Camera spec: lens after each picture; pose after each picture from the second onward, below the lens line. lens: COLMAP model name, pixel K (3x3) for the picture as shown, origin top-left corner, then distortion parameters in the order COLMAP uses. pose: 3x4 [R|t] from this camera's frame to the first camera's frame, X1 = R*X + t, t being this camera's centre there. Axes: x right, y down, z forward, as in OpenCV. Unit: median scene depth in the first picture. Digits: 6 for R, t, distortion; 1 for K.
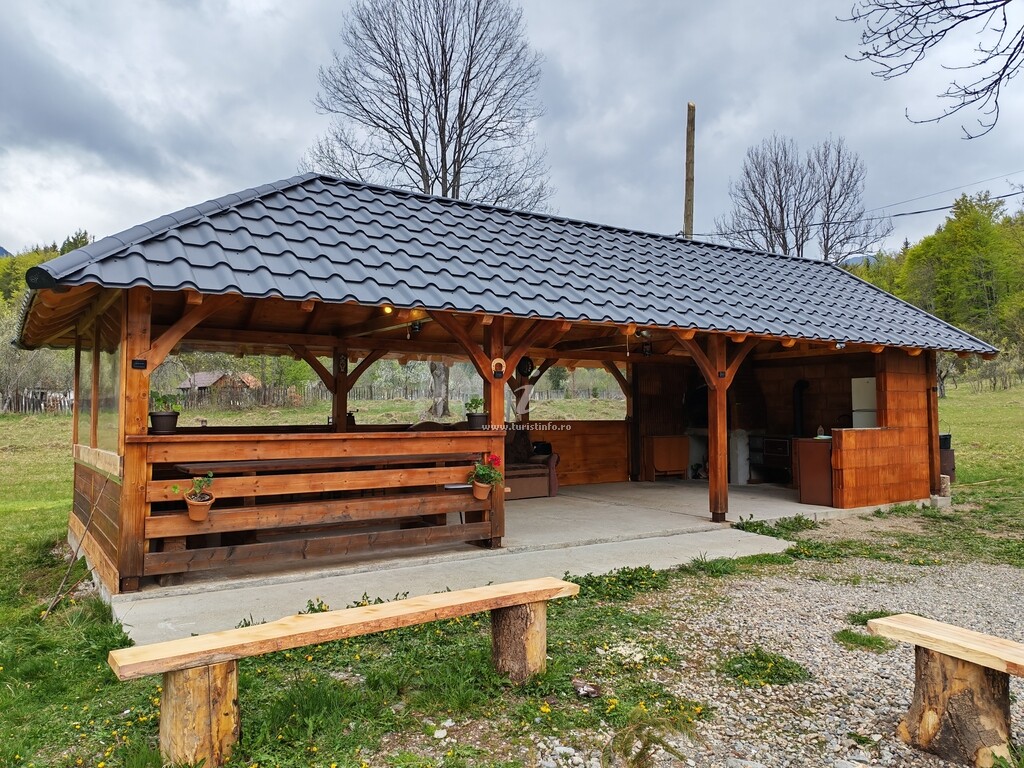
lens RADIAL K [[769.0, 0, 516.0], [0, 769.0, 377.1], [0, 0, 1]] dist [0.100648, -0.141288]
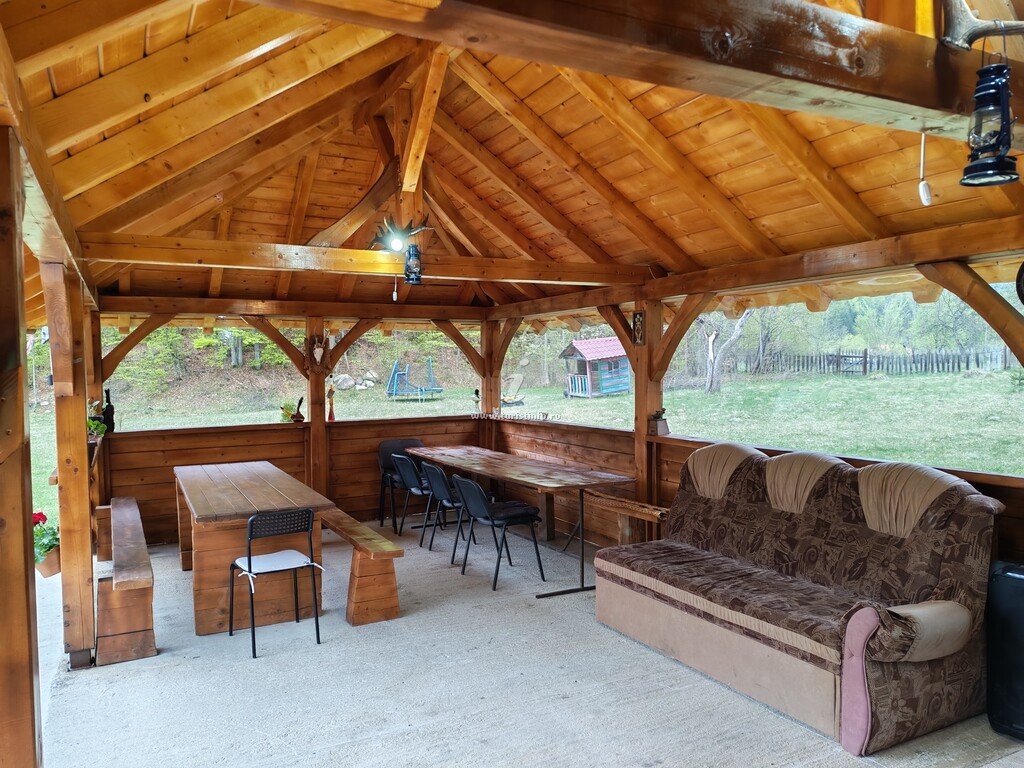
lens RADIAL K [[769.0, 0, 516.0], [0, 769.0, 377.1], [0, 0, 1]] dist [0.100648, -0.141288]
pose [[-0.107974, 0.021057, -0.993931, 0.293841], [0.052713, 0.998491, 0.015427, 0.005961], [0.992755, -0.050728, -0.108921, 0.788481]]
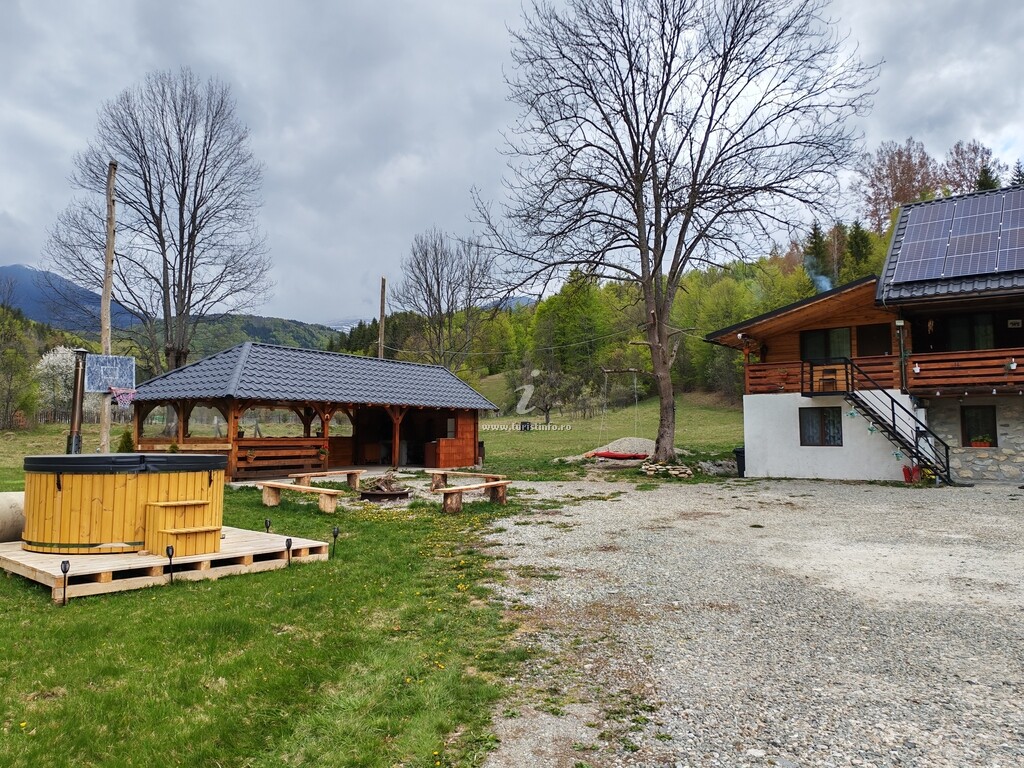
lens RADIAL K [[769.0, 0, 516.0], [0, 769.0, 377.1], [0, 0, 1]] dist [0.100648, -0.141288]
pose [[0.912111, 0.032813, 0.408628, -0.336230], [-0.020684, 0.999205, -0.034067, -0.046171], [-0.409421, 0.022621, 0.912065, -1.185474]]
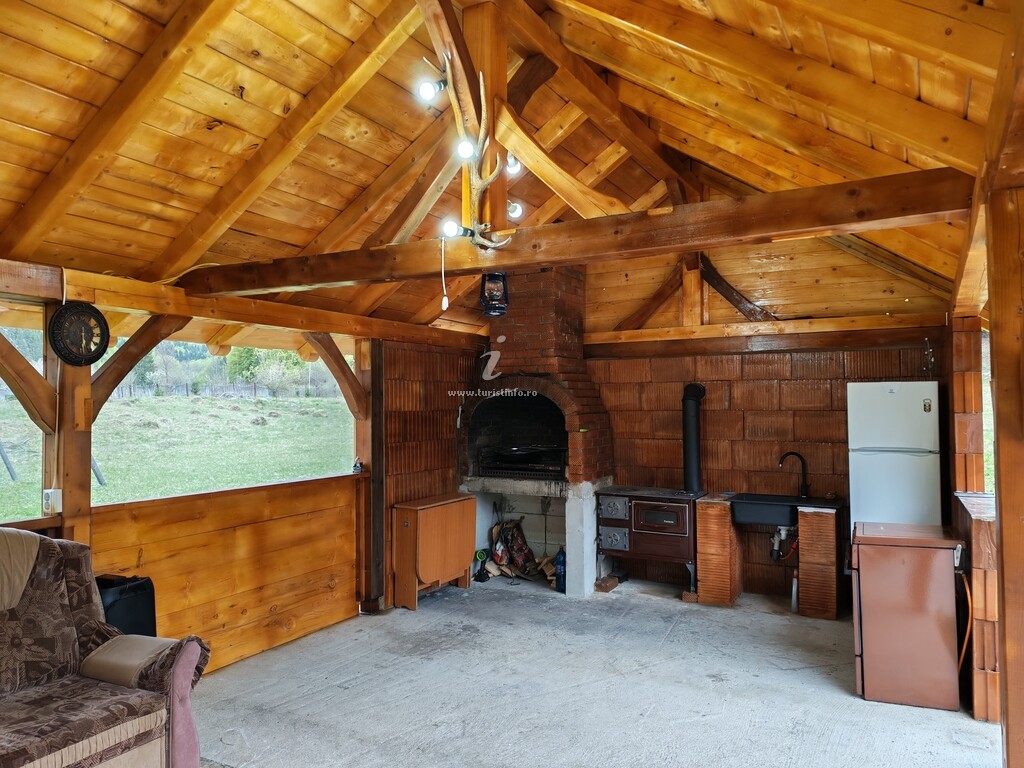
lens RADIAL K [[769.0, 0, 516.0], [0, 769.0, 377.1], [0, 0, 1]] dist [0.100648, -0.141288]
pose [[0.876959, 0.013616, 0.480372, 0.014291], [-0.016788, 0.999856, 0.002308, 0.000298], [-0.480271, -0.010089, 0.877062, 0.602037]]
